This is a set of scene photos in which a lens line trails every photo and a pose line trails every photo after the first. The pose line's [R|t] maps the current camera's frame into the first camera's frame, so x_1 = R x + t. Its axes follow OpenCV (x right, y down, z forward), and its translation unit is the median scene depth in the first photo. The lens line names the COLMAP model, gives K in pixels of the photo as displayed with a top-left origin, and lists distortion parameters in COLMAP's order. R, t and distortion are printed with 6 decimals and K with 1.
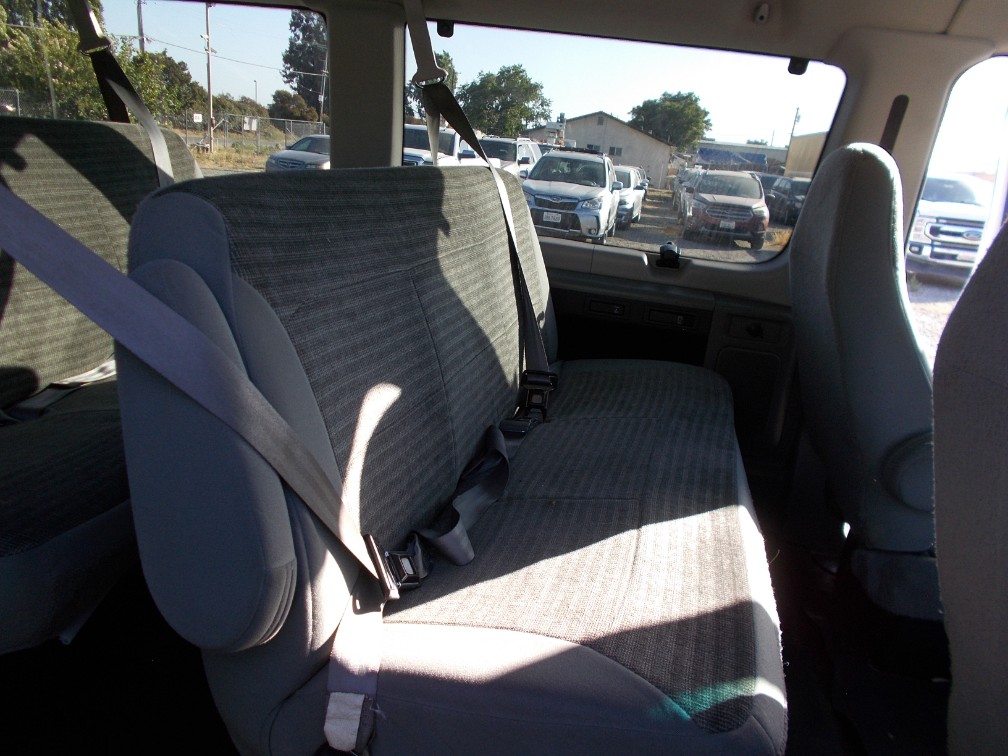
lens RADIAL K [[786.5, 0, 499.3], [0, 786.5, 373.9], [0, 0, 1]] dist [0.019815, -0.011087]
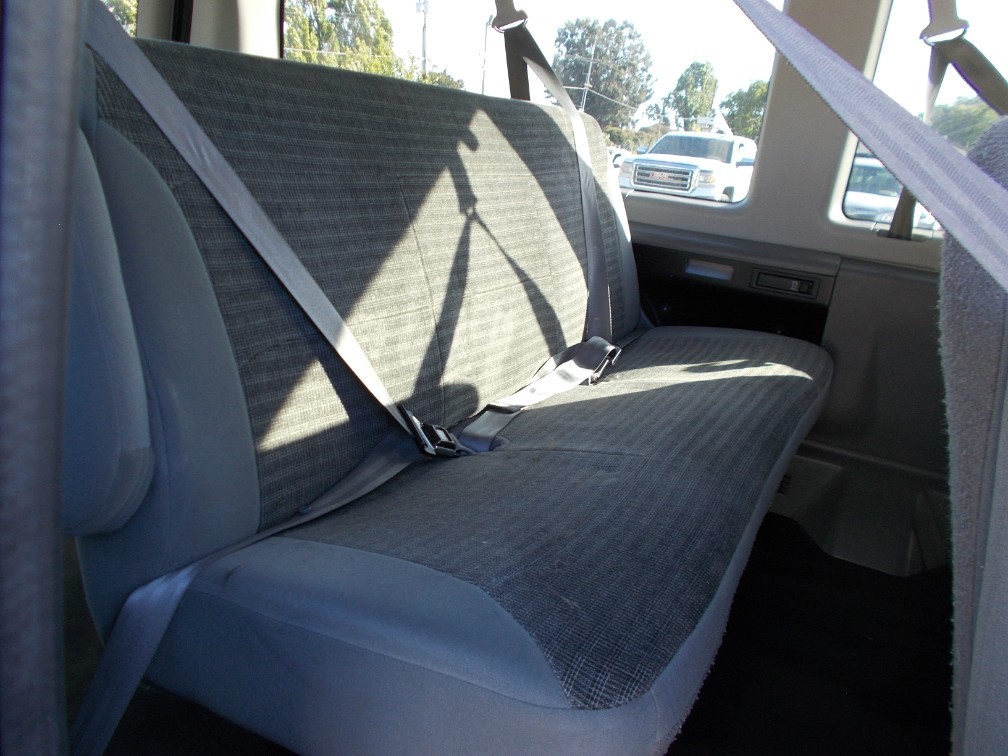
lens RADIAL K [[786.5, 0, 499.3], [0, 786.5, 373.9], [0, 0, 1]] dist [0.019815, -0.011087]
pose [[0.954682, 0.074859, -0.288059, -0.281726], [-0.078832, 0.996885, -0.002201, -0.016587], [0.286997, 0.024809, 0.957610, 0.180795]]
